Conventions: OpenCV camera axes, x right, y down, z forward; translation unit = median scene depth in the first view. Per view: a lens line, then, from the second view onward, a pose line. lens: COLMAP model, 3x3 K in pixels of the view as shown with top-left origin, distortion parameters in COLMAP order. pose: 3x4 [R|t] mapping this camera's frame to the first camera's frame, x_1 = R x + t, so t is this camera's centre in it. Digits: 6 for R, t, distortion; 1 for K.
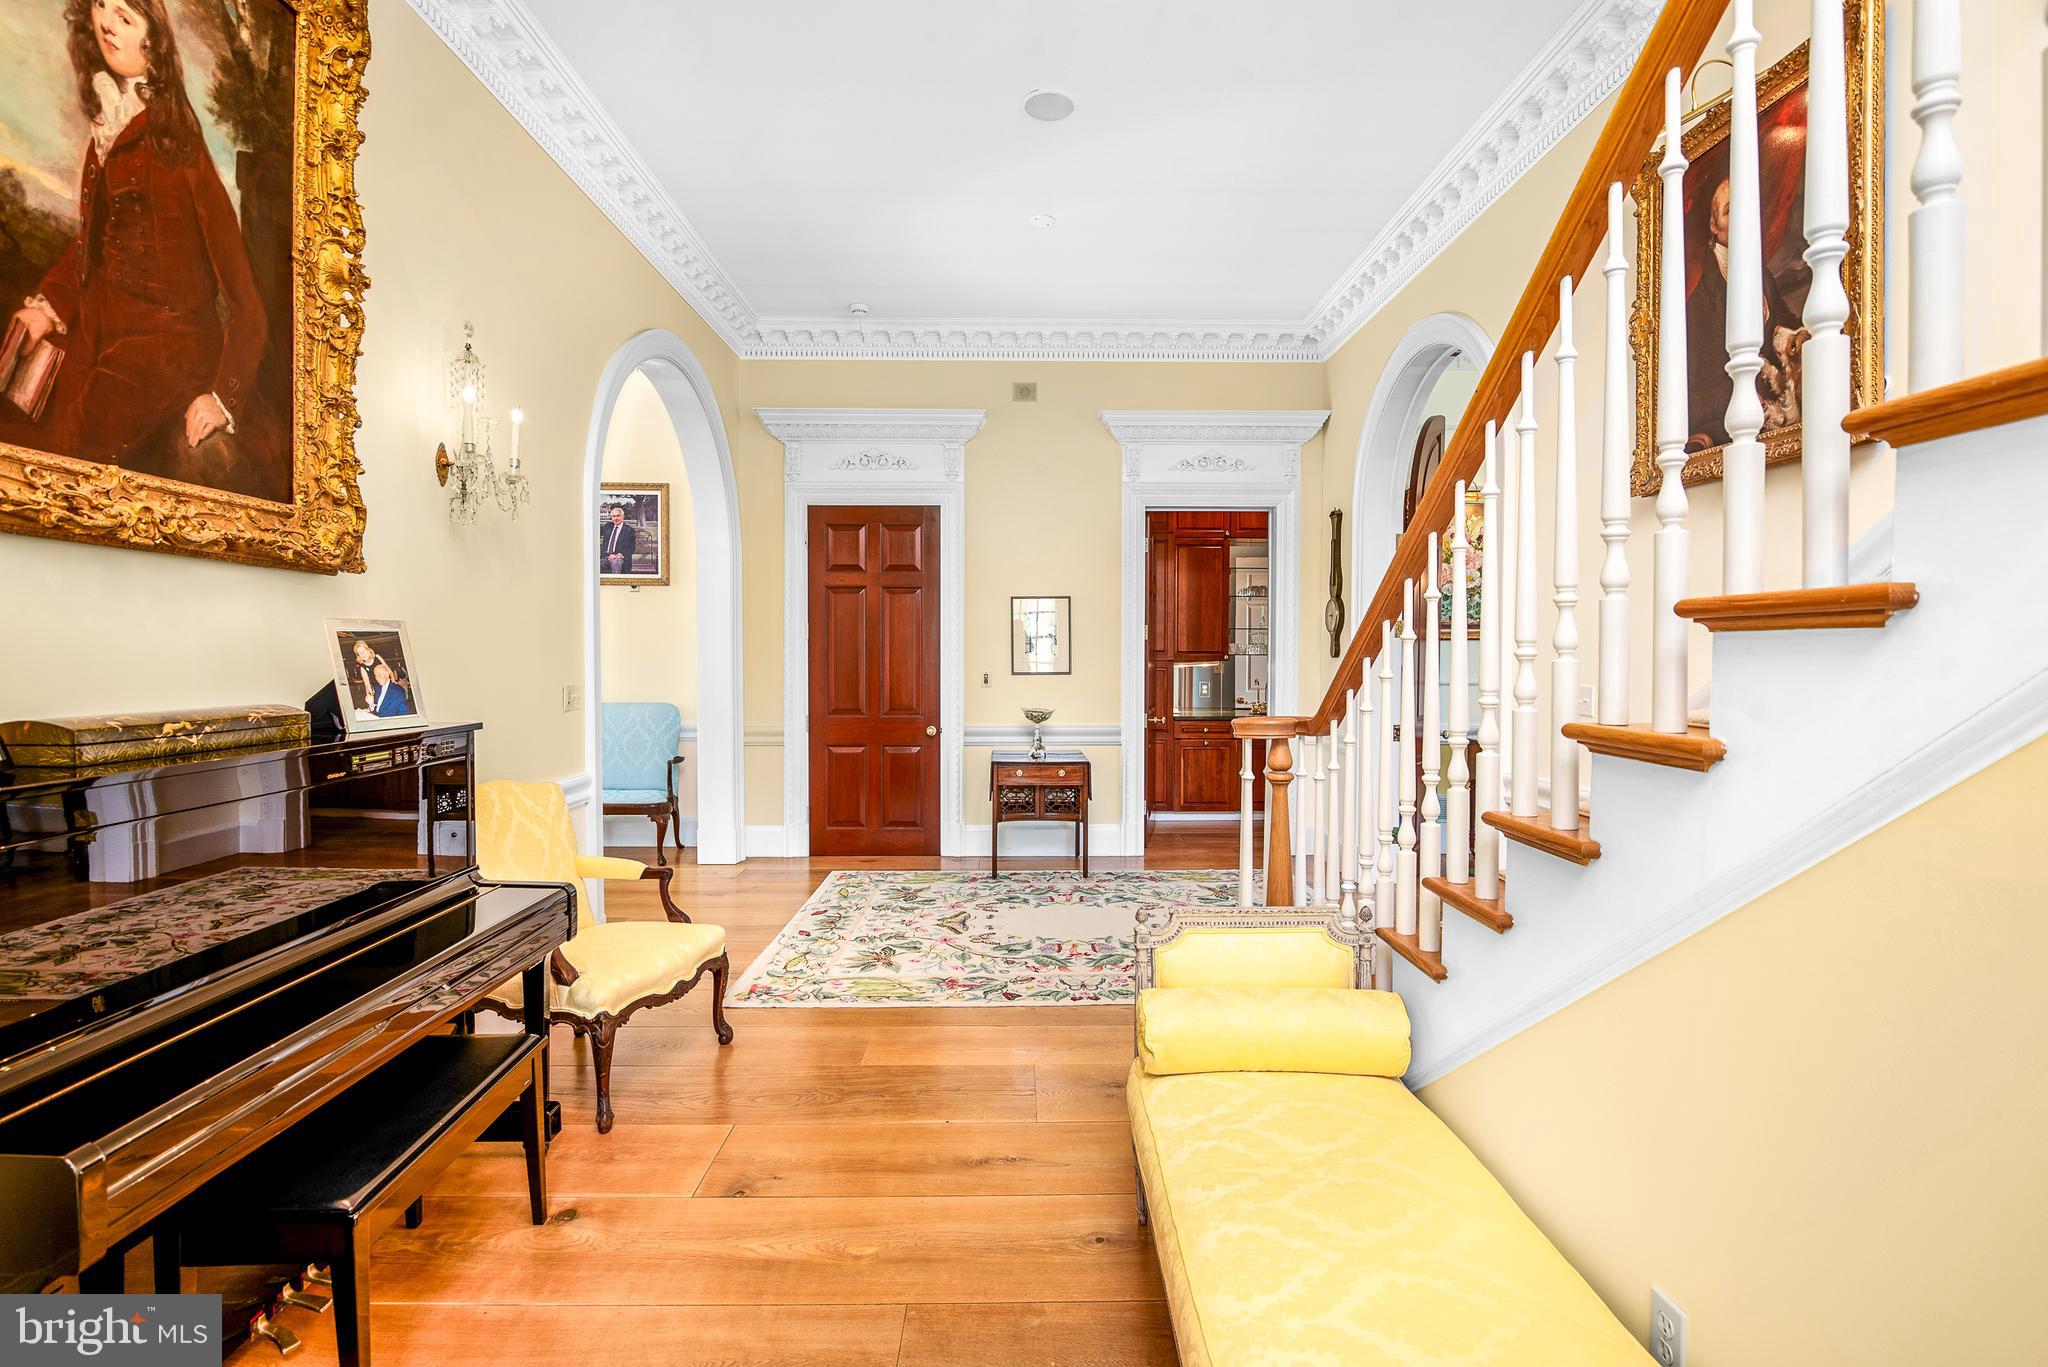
lens RADIAL K [[940.0, 0, 1024.0], [0, 940.0, 683.5], [0, 0, 1]] dist [-0.021177, 0.000241]
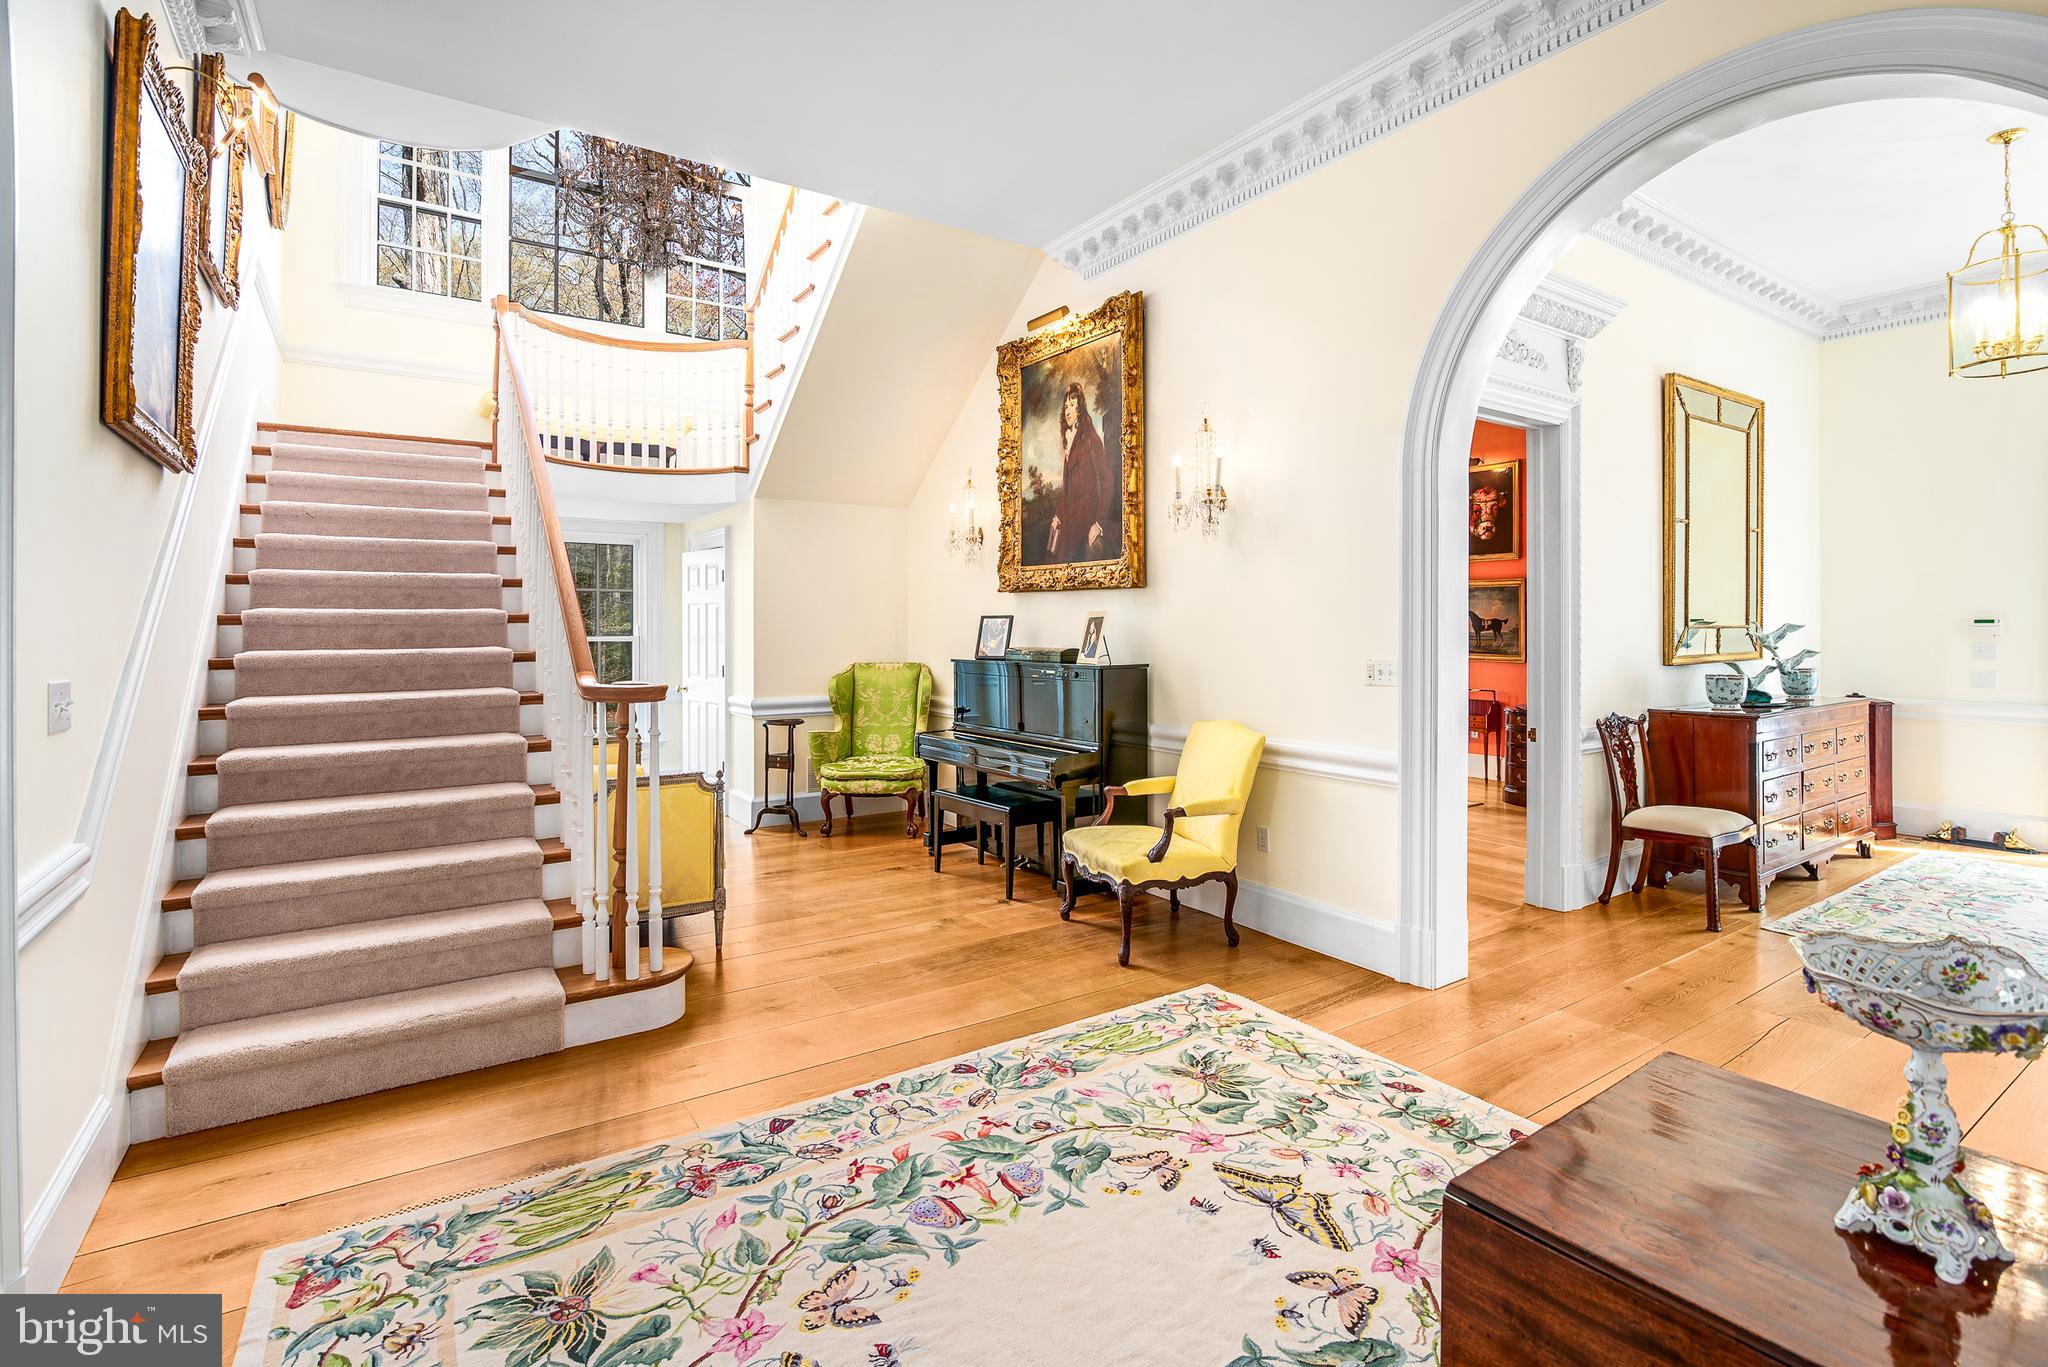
lens RADIAL K [[964.1, 0, 1033.1], [0, 964.1, 615.5], [0, 0, 1]] dist [-0.020558, 0.000381]
pose [[-0.834076, -0.005896, -0.551618, 0.340909], [-0.016142, 0.999776, 0.013722, -0.047775], [0.551414, 0.020350, -0.833984, 1.519316]]
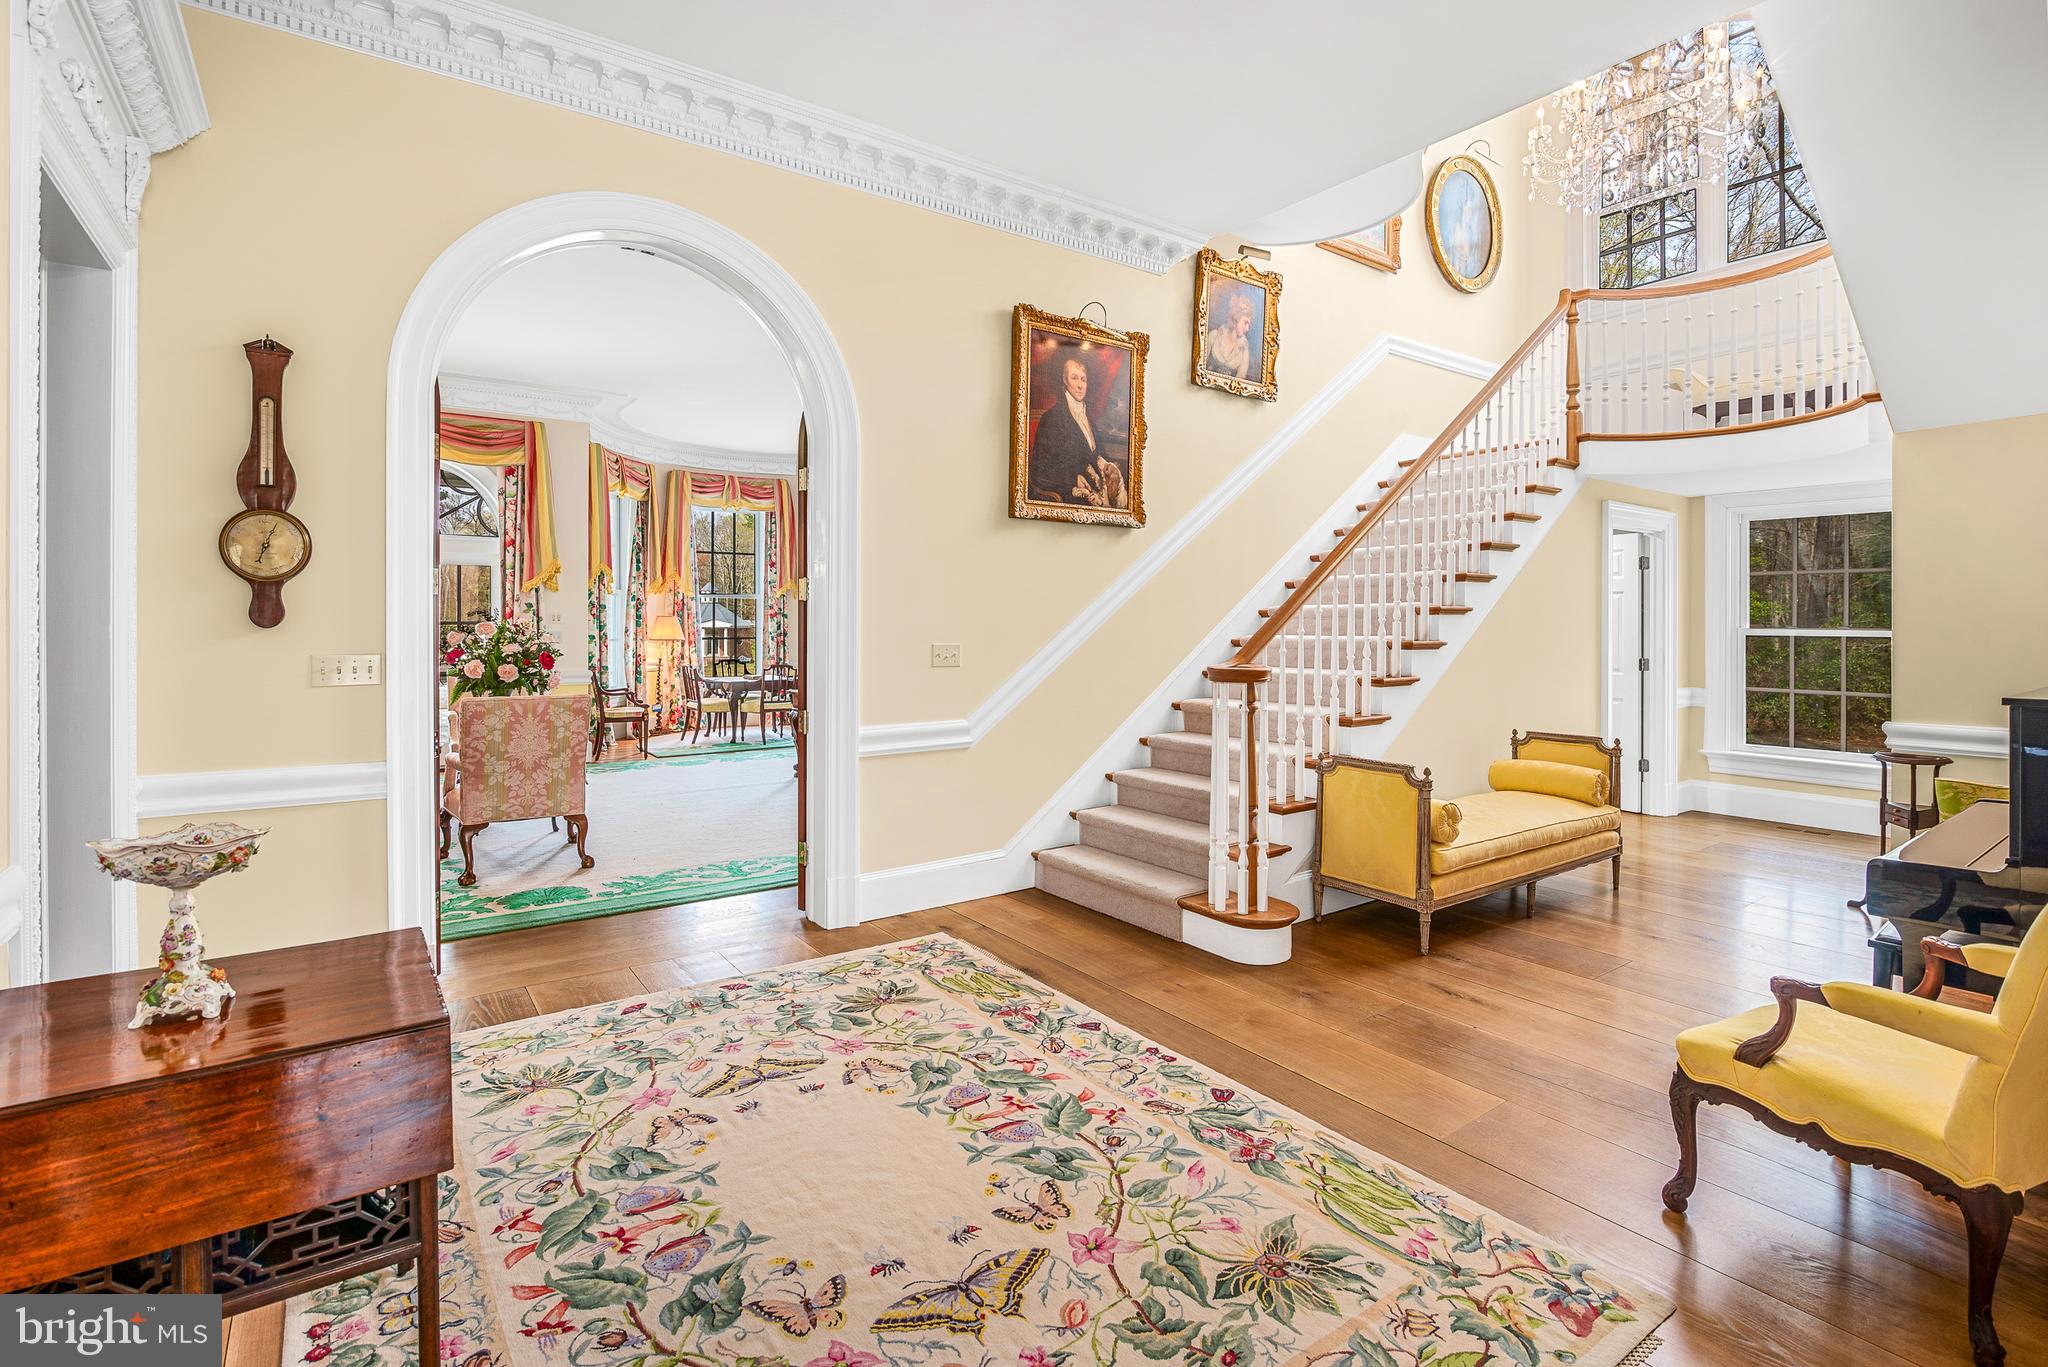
lens RADIAL K [[964.1, 0, 1033.1], [0, 964.1, 615.5], [0, 0, 1]] dist [-0.020558, 0.000381]
pose [[-0.574676, 0.002985, 0.818376, -0.482035], [0.024865, 0.999595, 0.013814, -0.044210], [-0.818004, 0.028287, -0.574517, 1.382001]]
